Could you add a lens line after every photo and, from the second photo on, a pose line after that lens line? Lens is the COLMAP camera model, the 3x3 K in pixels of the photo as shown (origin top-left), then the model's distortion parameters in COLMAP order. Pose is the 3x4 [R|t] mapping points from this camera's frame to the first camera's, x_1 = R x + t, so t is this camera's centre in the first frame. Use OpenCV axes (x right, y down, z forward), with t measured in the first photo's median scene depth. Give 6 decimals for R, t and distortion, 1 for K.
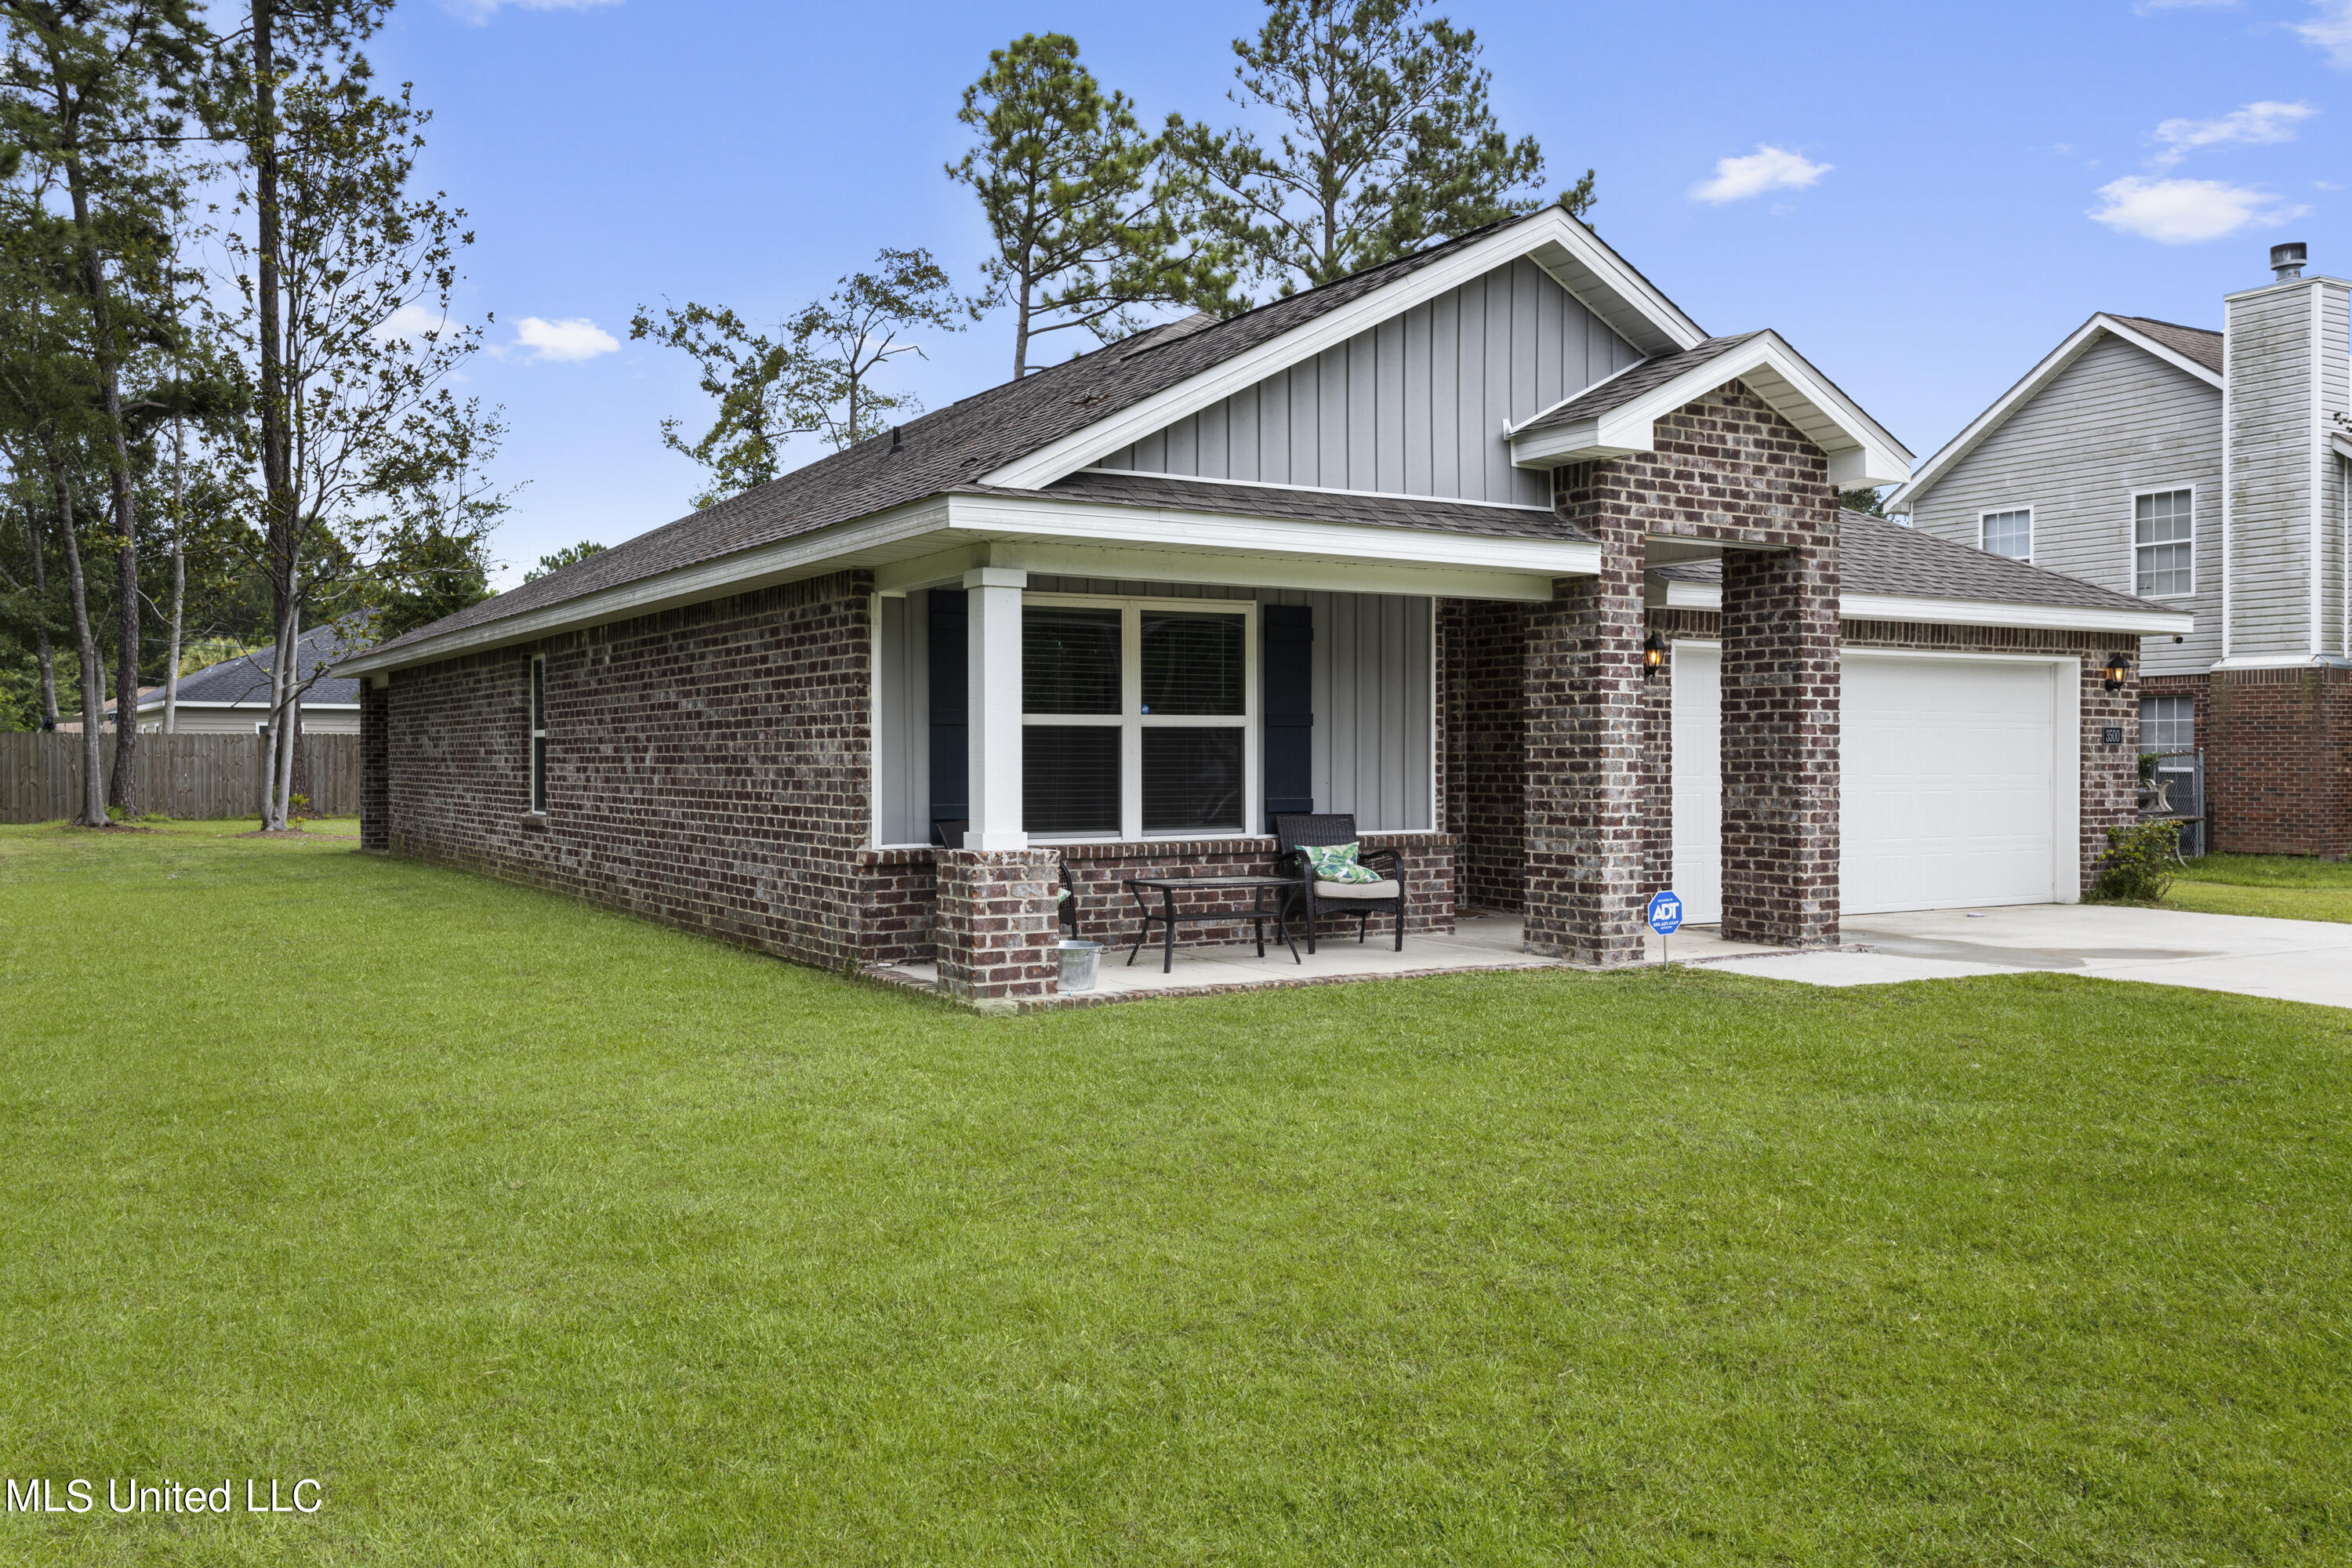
lens RADIAL K [[1957.6, 0, 1176.1], [0, 1957.6, 778.4], [0, 0, 1]] dist [0.000496, -0.000082]
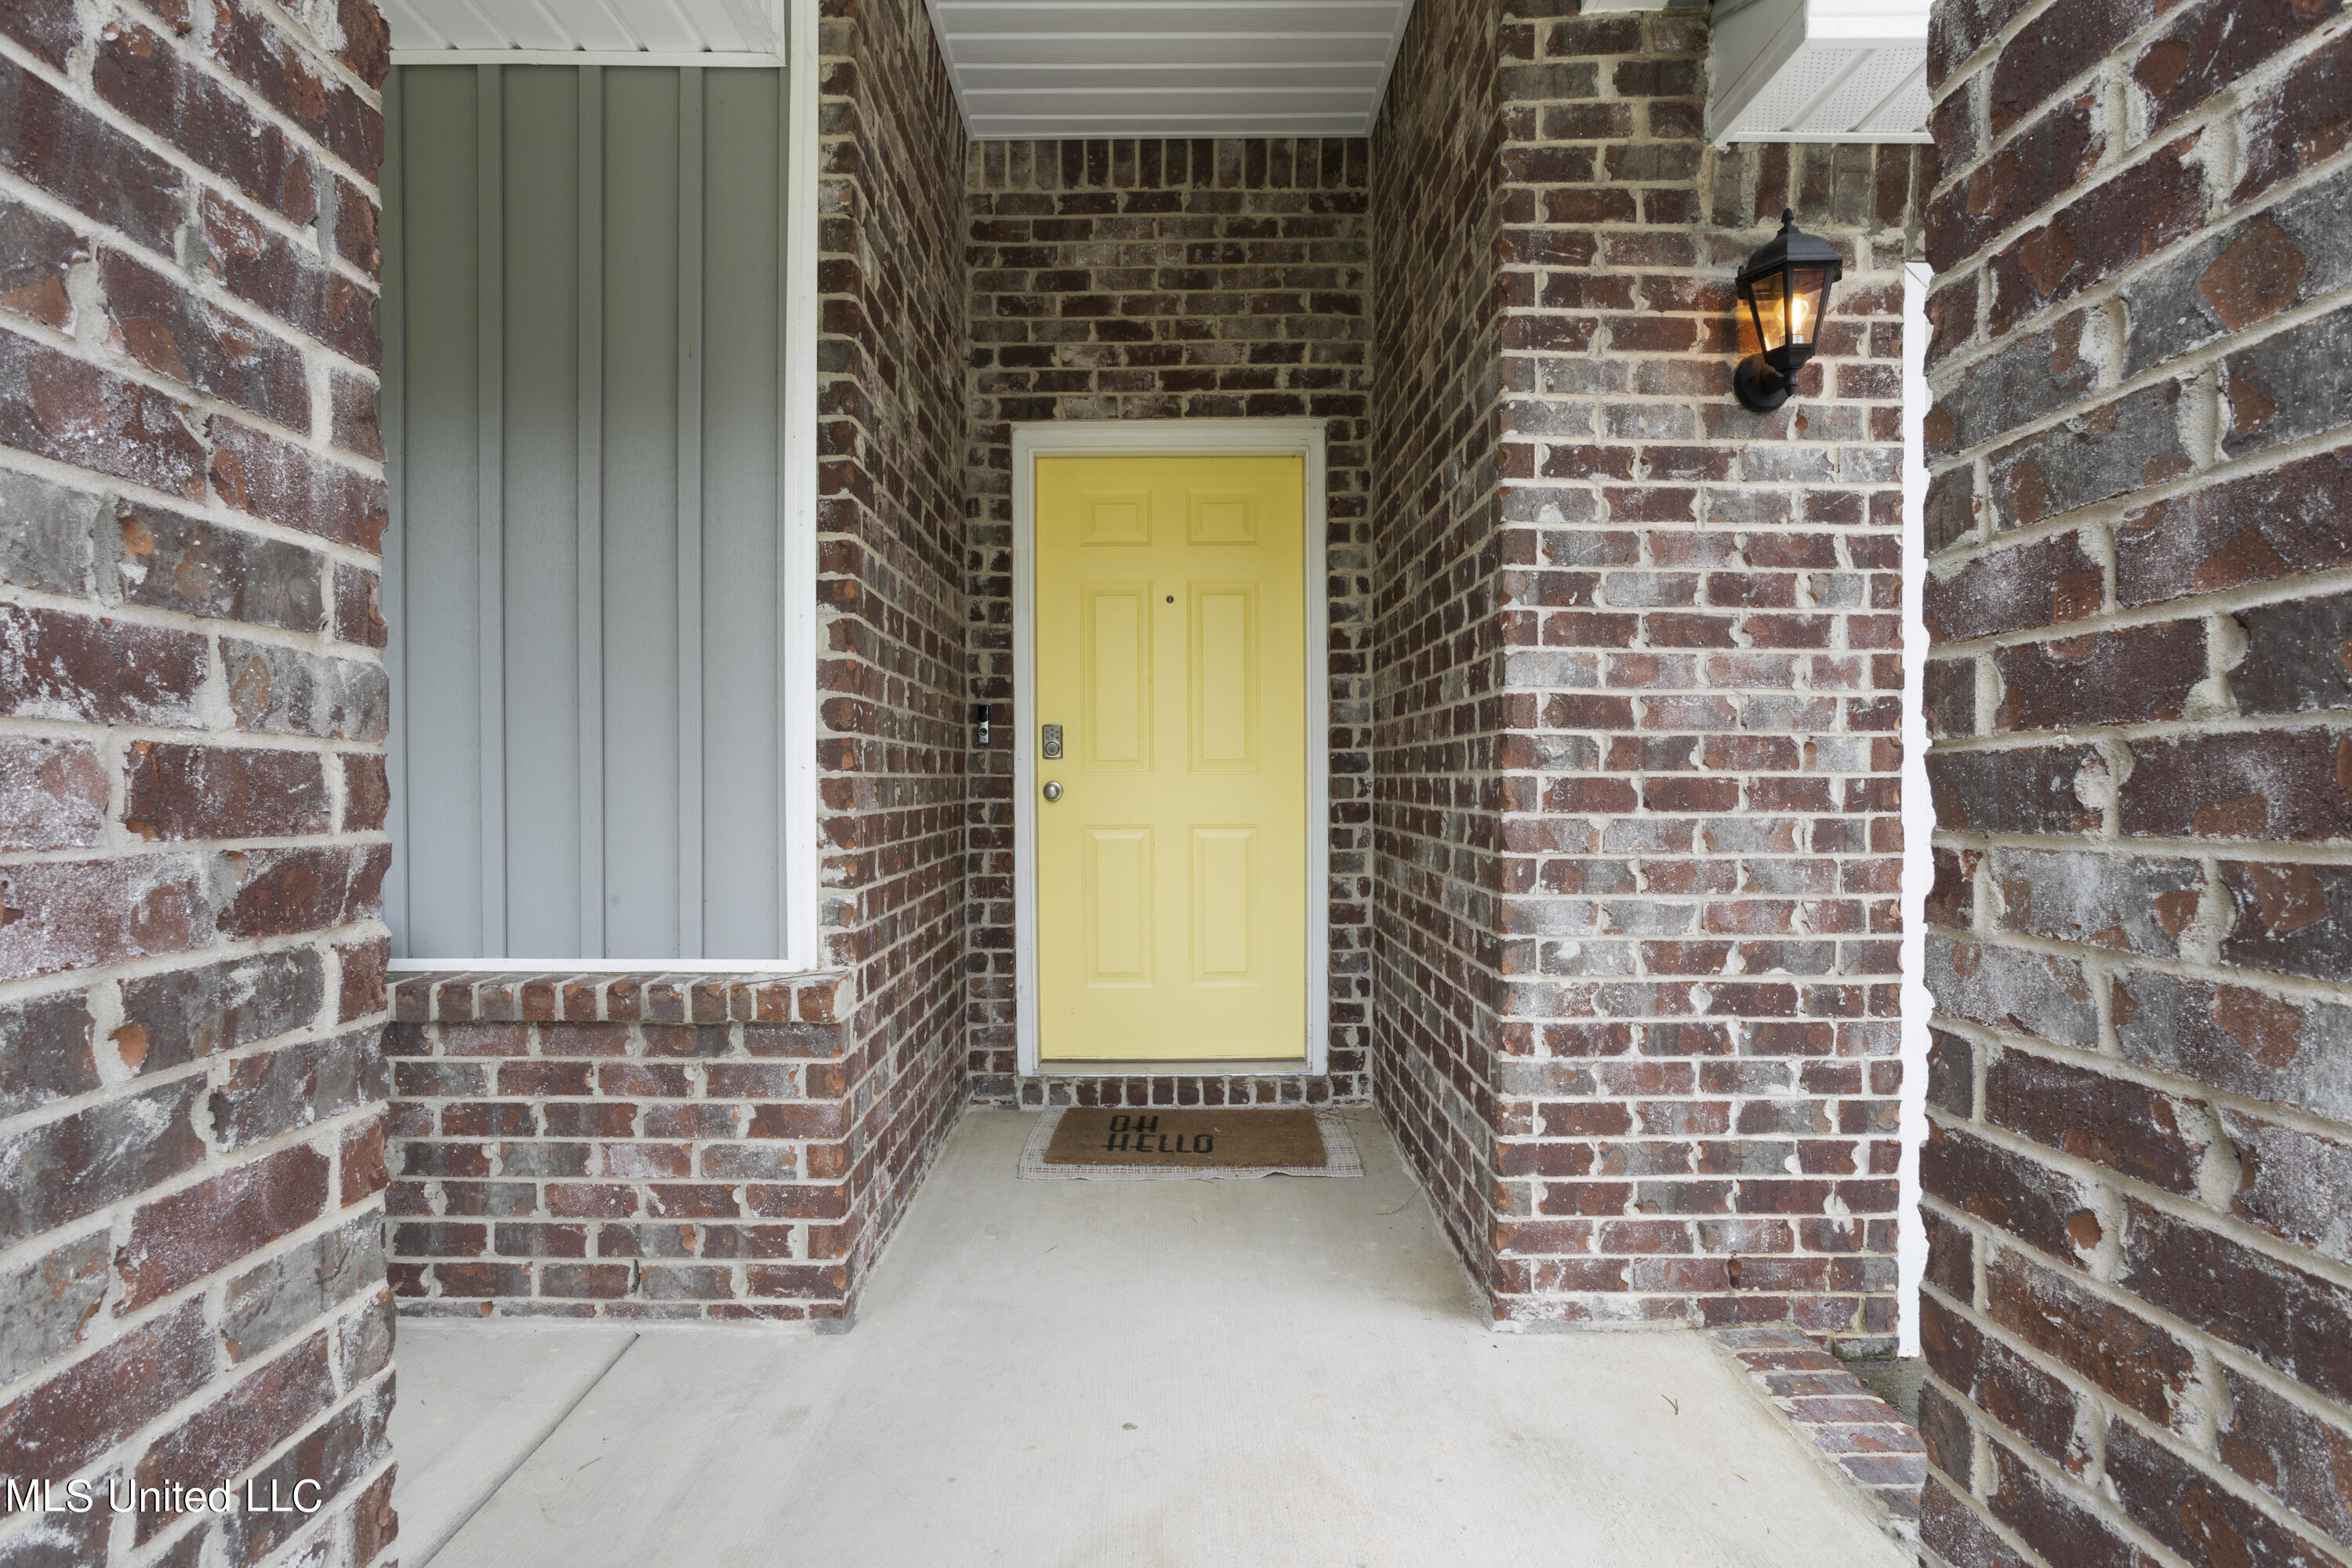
lens RADIAL K [[1123.8, 0, 1174.7], [0, 1123.8, 790.5], [0, 0, 1]] dist [-0.002281, -0.000134]
pose [[0.856215, 0.005156, -0.516593, 0.269455], [-0.003743, 0.999986, 0.003776, 0.000062], [0.516605, -0.001299, 0.856223, 0.893058]]
